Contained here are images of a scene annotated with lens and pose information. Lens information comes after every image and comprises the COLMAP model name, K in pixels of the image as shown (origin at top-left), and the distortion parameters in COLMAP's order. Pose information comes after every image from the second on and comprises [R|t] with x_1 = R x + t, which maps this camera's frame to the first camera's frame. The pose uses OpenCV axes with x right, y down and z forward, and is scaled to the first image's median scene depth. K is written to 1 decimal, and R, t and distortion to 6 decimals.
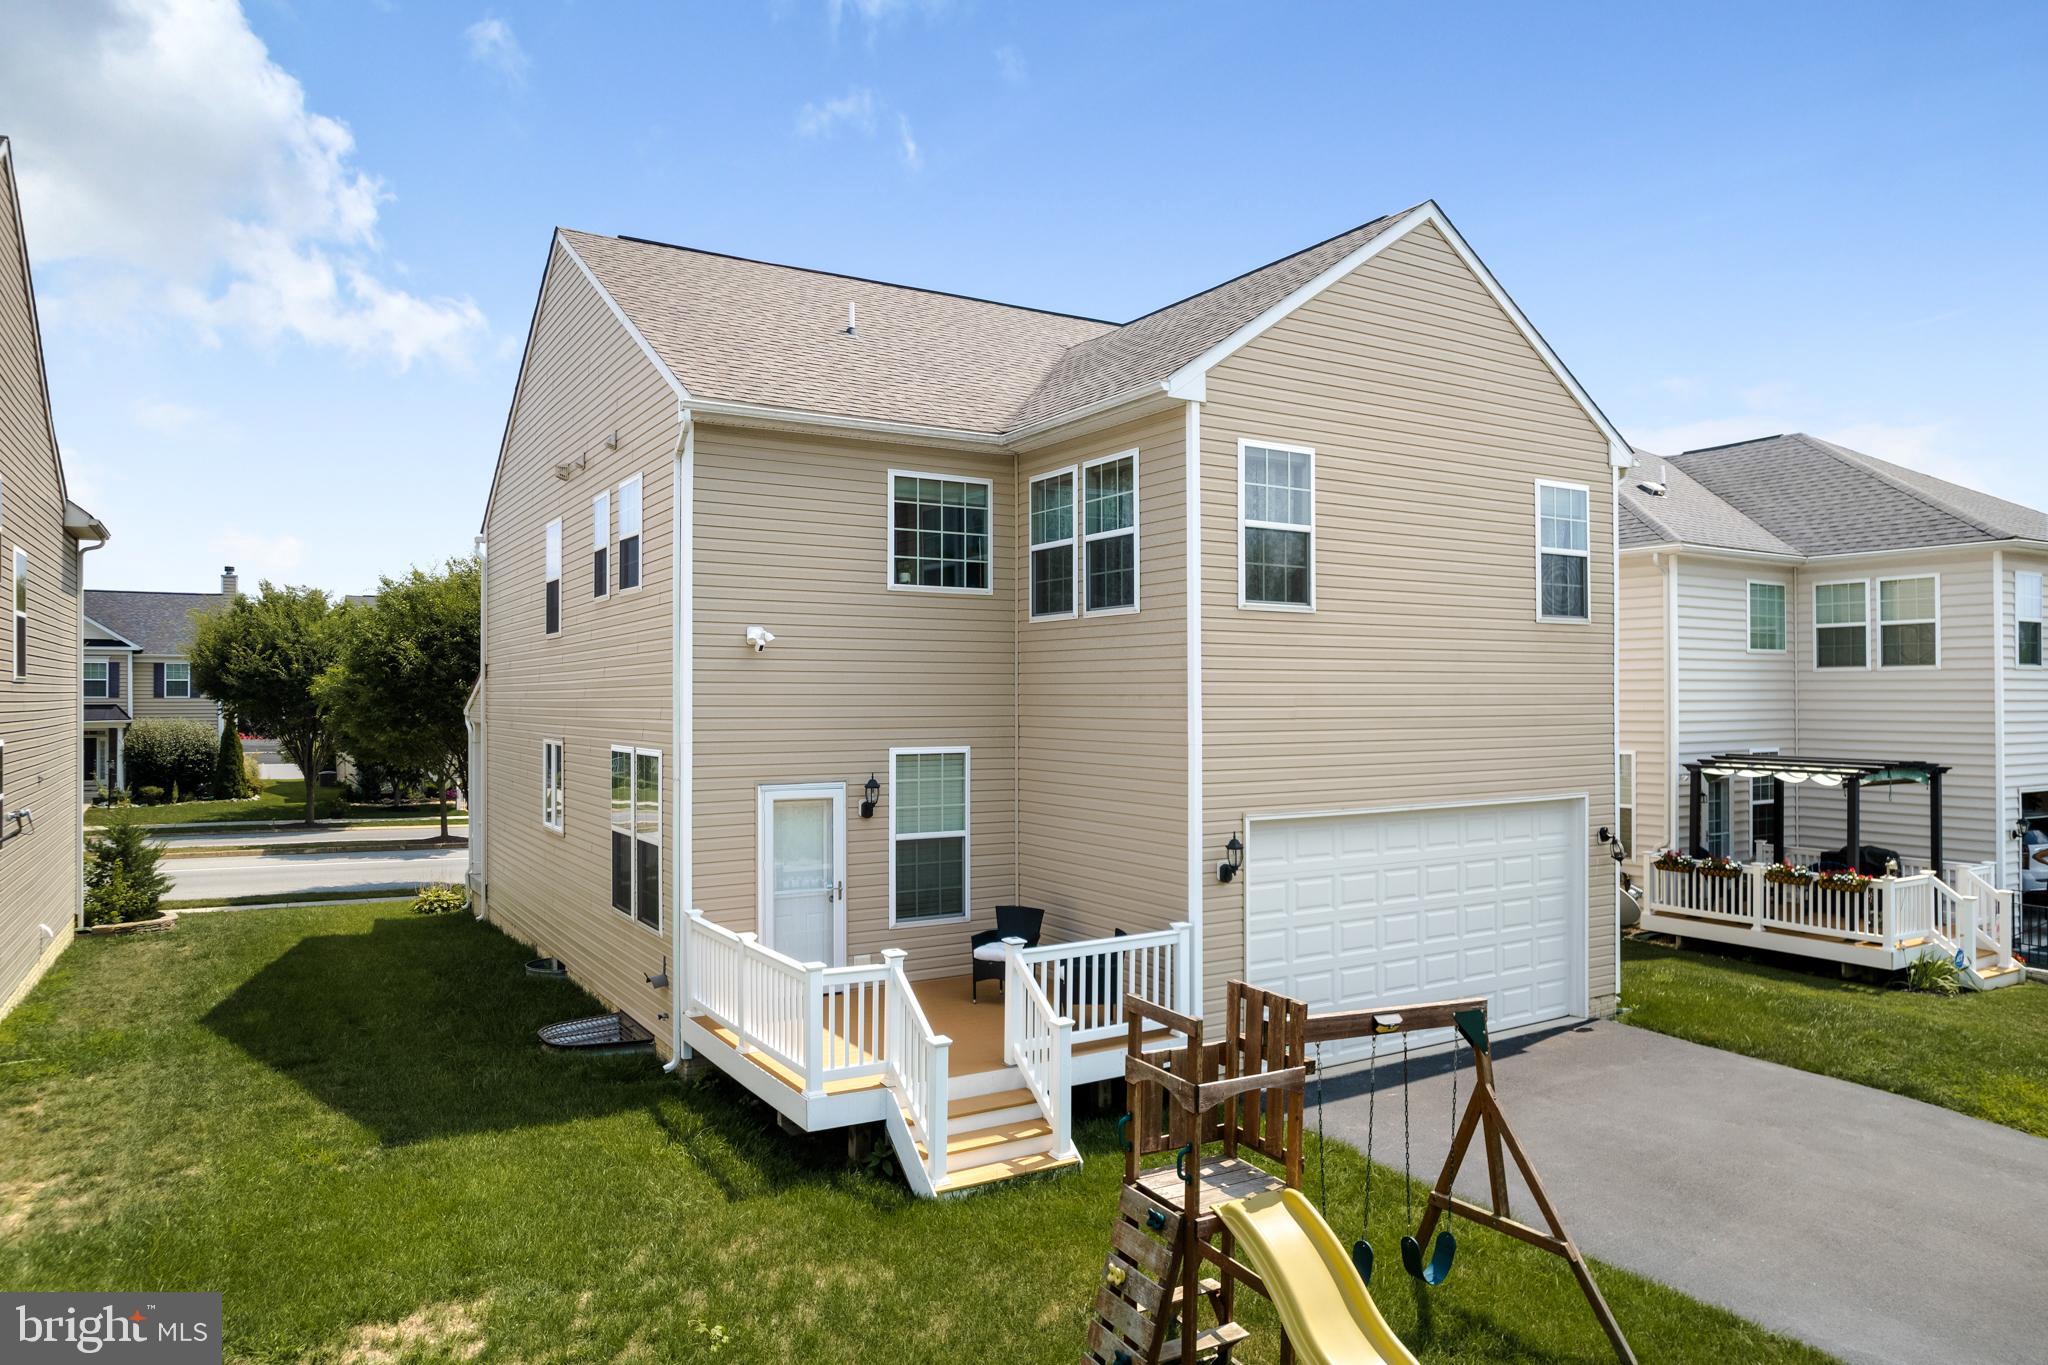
lens RADIAL K [[1291.9, 0, 1024.0], [0, 1291.9, 682.5], [0, 0, 1]] dist [-0.024059, 0.001923]
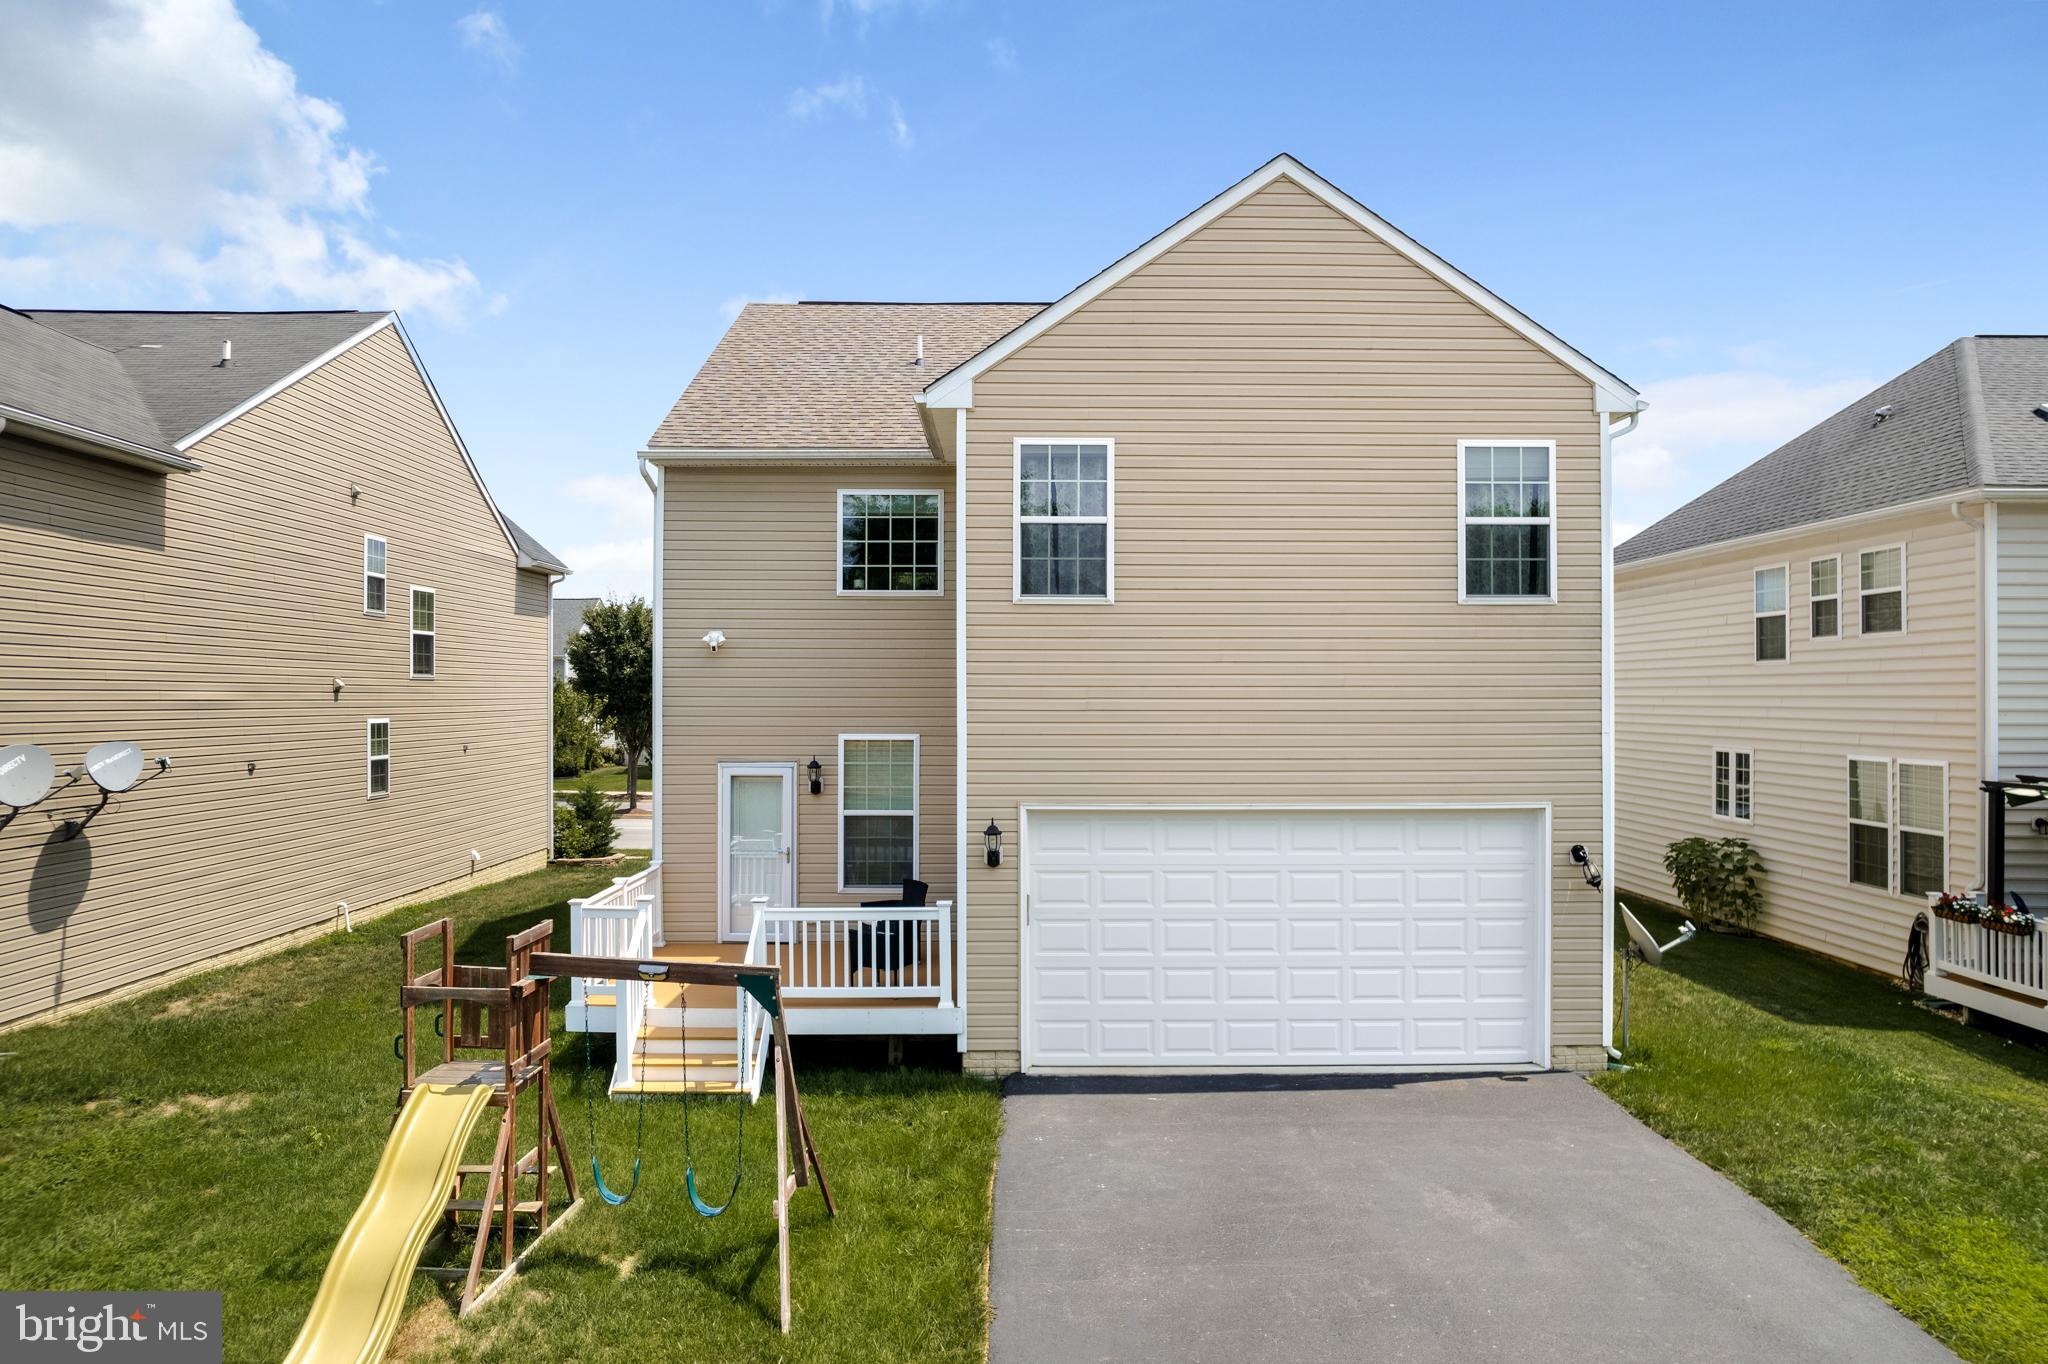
lens RADIAL K [[1309.0, 0, 1024.0], [0, 1309.0, 682.0], [0, 0, 1]] dist [-0.027099, 0.005417]
pose [[0.859810, -0.002098, -0.510610, 0.634370], [0.004050, 0.999988, 0.002710, 0.002577], [0.510599, -0.004398, 0.859808, 0.094053]]
